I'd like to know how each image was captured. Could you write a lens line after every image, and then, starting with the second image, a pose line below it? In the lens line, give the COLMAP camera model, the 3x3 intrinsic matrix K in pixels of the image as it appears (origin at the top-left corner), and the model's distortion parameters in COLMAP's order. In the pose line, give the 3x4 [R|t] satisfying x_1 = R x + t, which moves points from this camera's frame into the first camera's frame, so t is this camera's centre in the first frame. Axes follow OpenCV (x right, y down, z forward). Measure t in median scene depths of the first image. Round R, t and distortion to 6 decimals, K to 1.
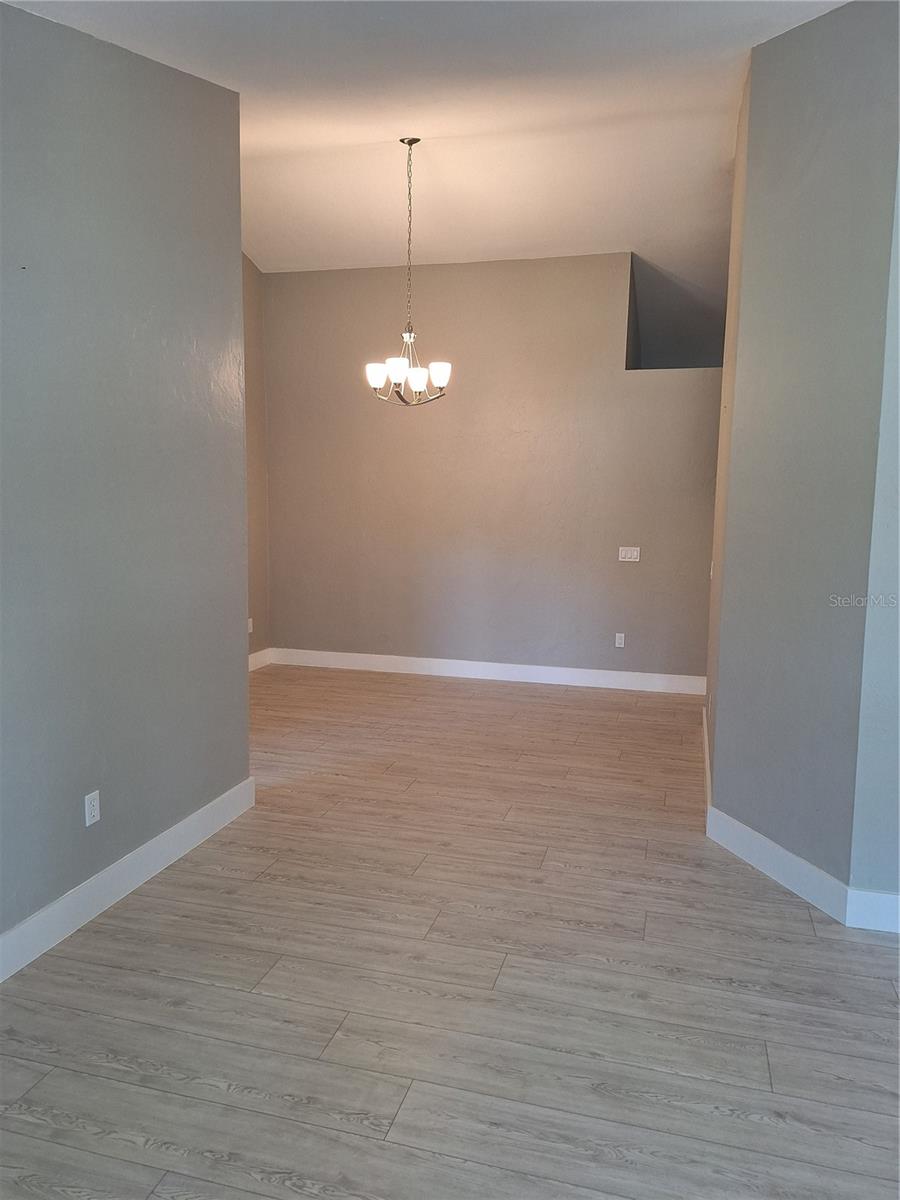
lens RADIAL K [[825.3, 0, 450.0], [0, 825.3, 600.0], [0, 0, 1]] dist [0.070014, -0.082680]
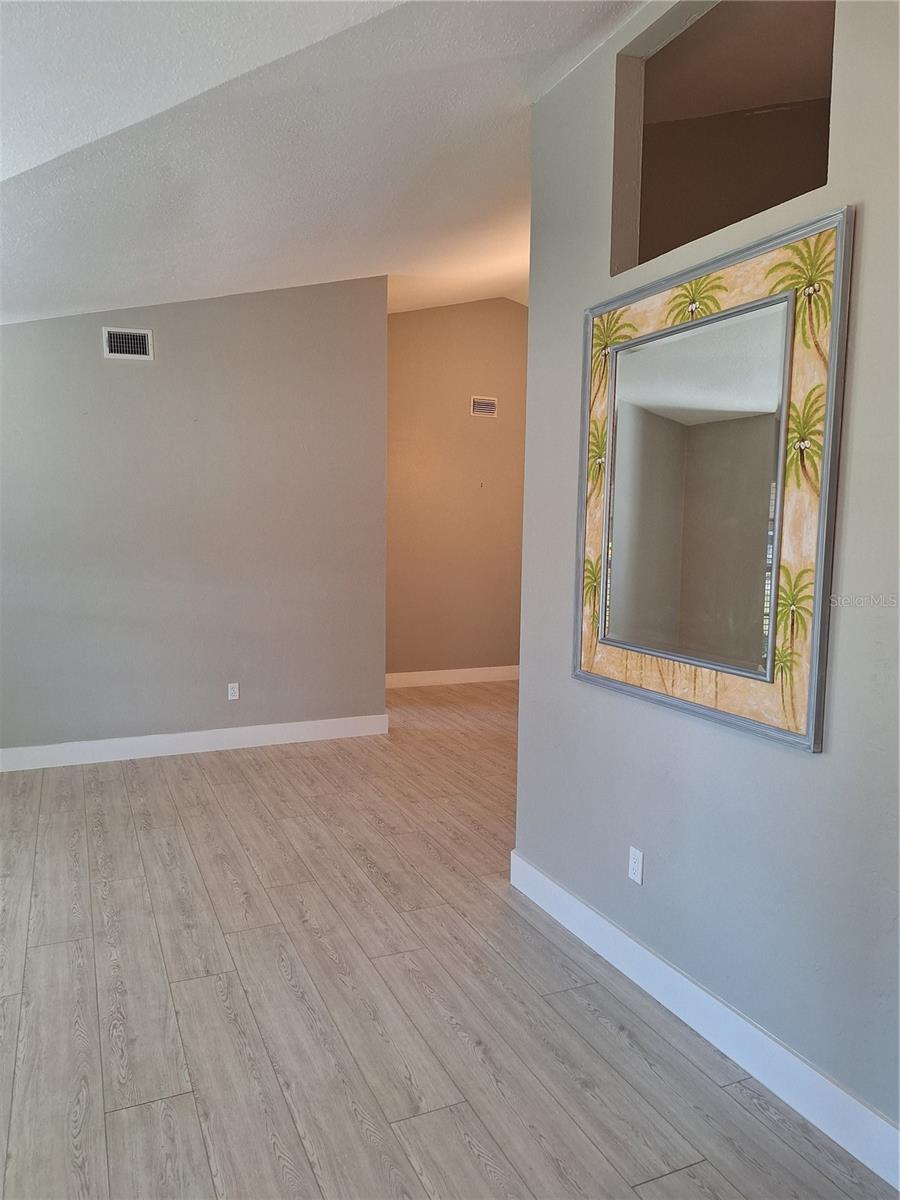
lens RADIAL K [[825.3, 0, 450.0], [0, 825.3, 600.0], [0, 0, 1]] dist [0.070014, -0.082680]
pose [[0.652289, 0.068254, -0.754891, 1.249152], [-0.106185, 0.994345, -0.001849, -0.002942], [0.750495, 0.081364, 0.655848, 0.113555]]
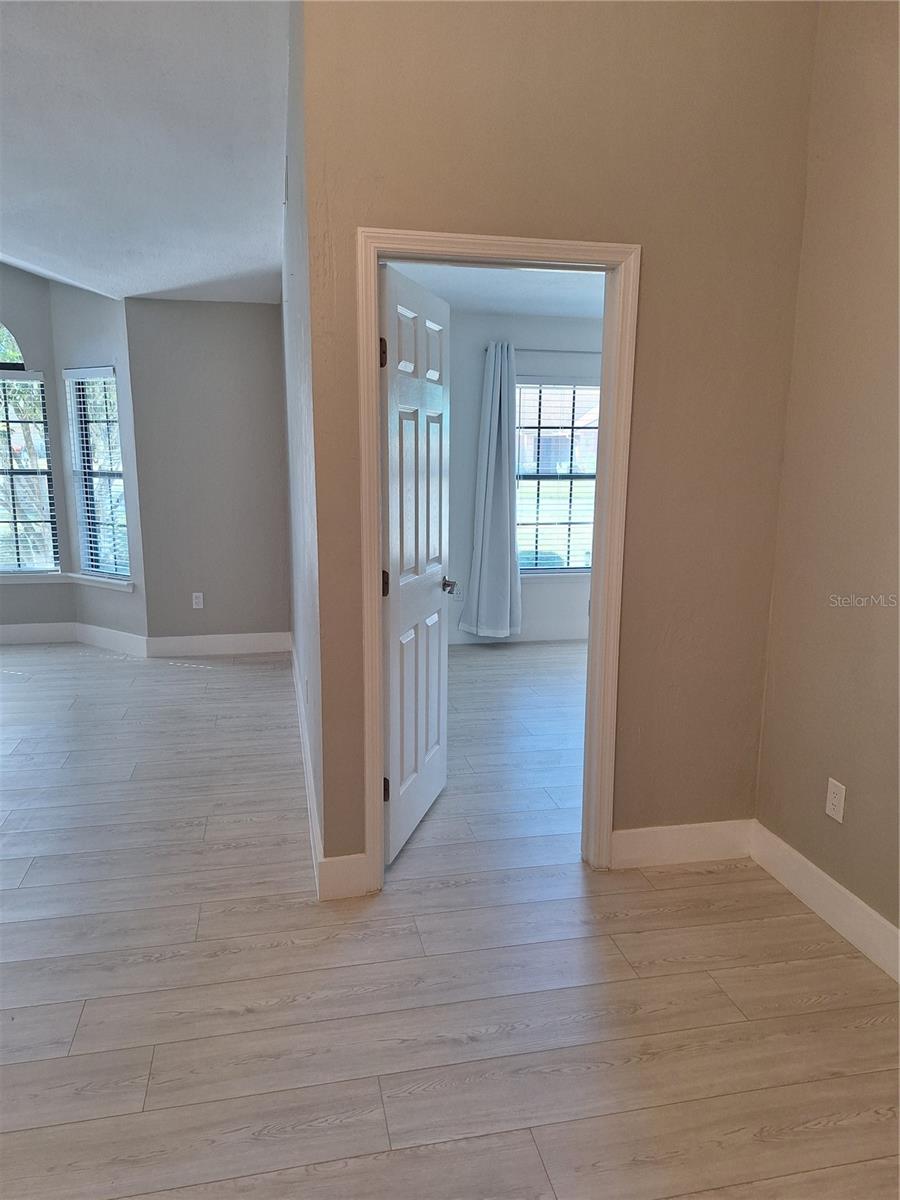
lens RADIAL K [[825.3, 0, 450.0], [0, 825.3, 600.0], [0, 0, 1]] dist [0.070014, -0.082680]
pose [[-0.878653, 0.067736, -0.472632, -0.034819], [-0.079631, 0.955232, 0.284939, -0.246105], [0.470774, 0.287999, -0.833923, 2.033636]]
